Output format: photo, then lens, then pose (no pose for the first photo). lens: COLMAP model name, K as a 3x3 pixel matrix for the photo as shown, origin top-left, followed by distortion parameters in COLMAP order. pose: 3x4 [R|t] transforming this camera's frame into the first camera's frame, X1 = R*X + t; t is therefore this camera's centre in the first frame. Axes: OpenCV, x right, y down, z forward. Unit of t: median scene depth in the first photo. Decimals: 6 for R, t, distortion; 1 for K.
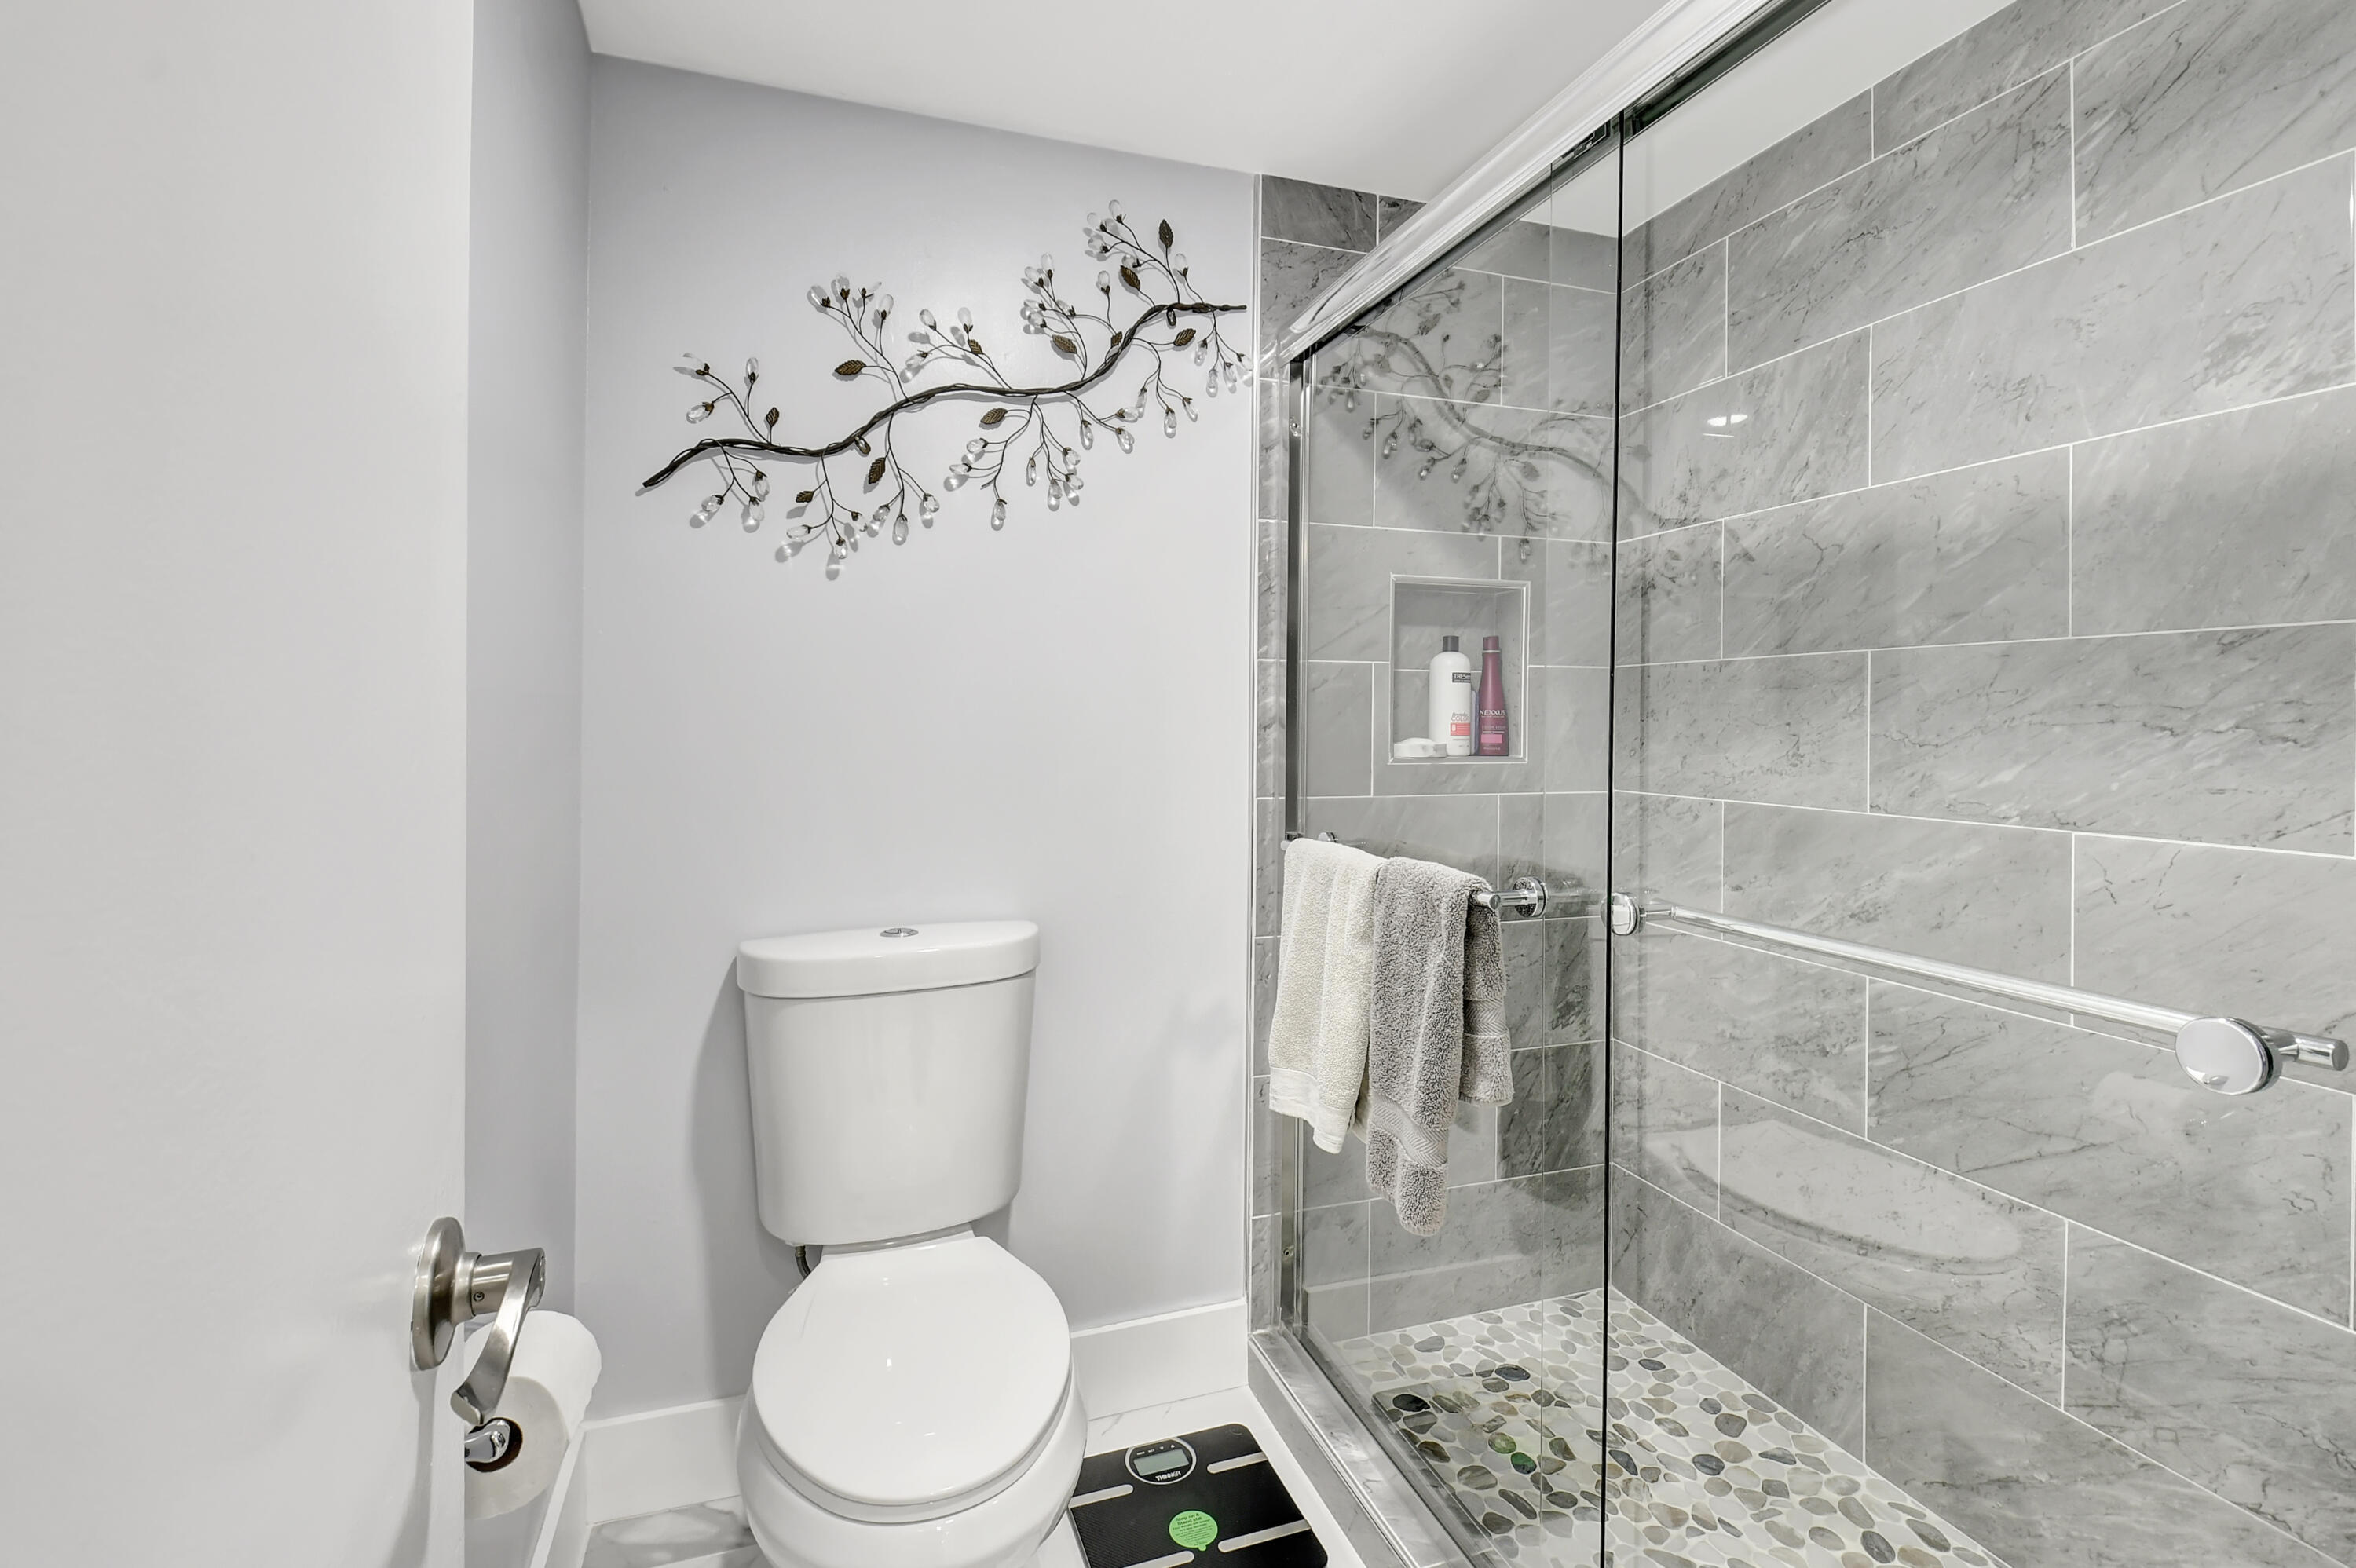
lens RADIAL K [[1091.4, 0, 1170.9], [0, 1091.4, 721.8], [0, 0, 1]] dist [0.013835, -0.015183]
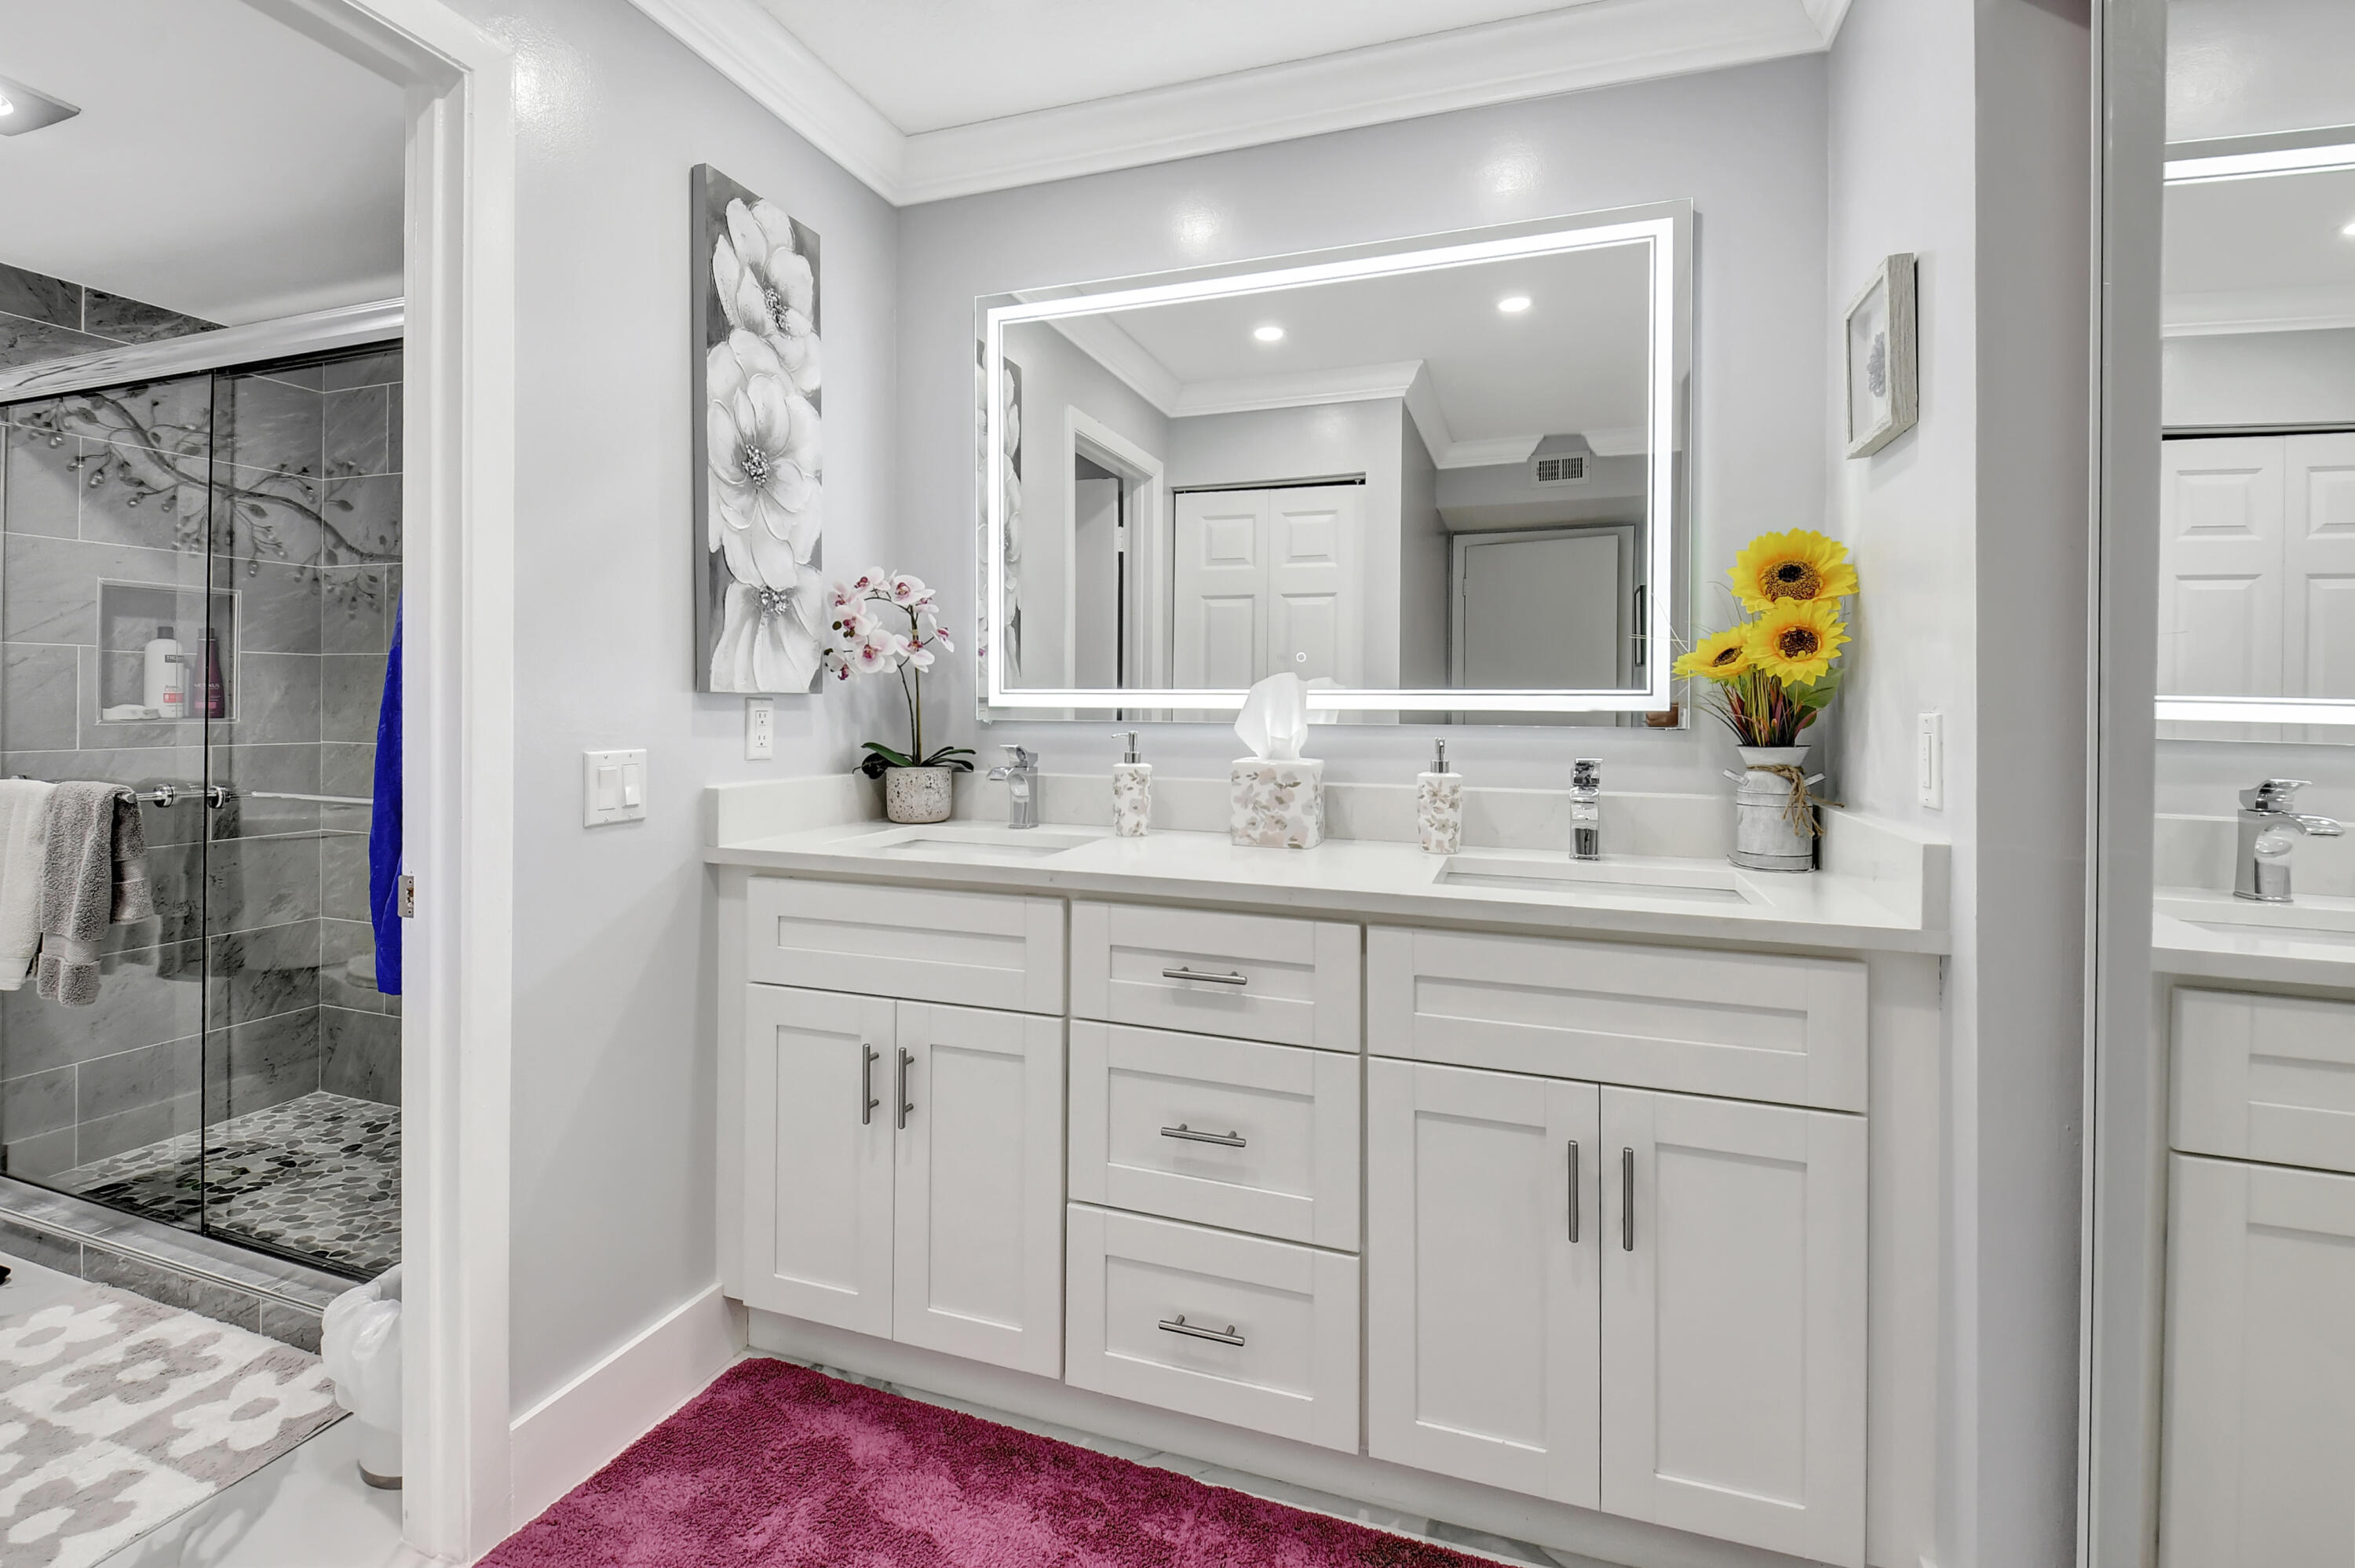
lens RADIAL K [[1090.9, 0, 1215.1], [0, 1090.9, 700.0], [0, 0, 1]] dist [0.013835, -0.015183]
pose [[0.609994, -0.001331, 0.792405, -0.011954], [-0.003235, 0.999986, 0.004169, -0.000723], [-0.792399, -0.005107, 0.609981, -0.844199]]
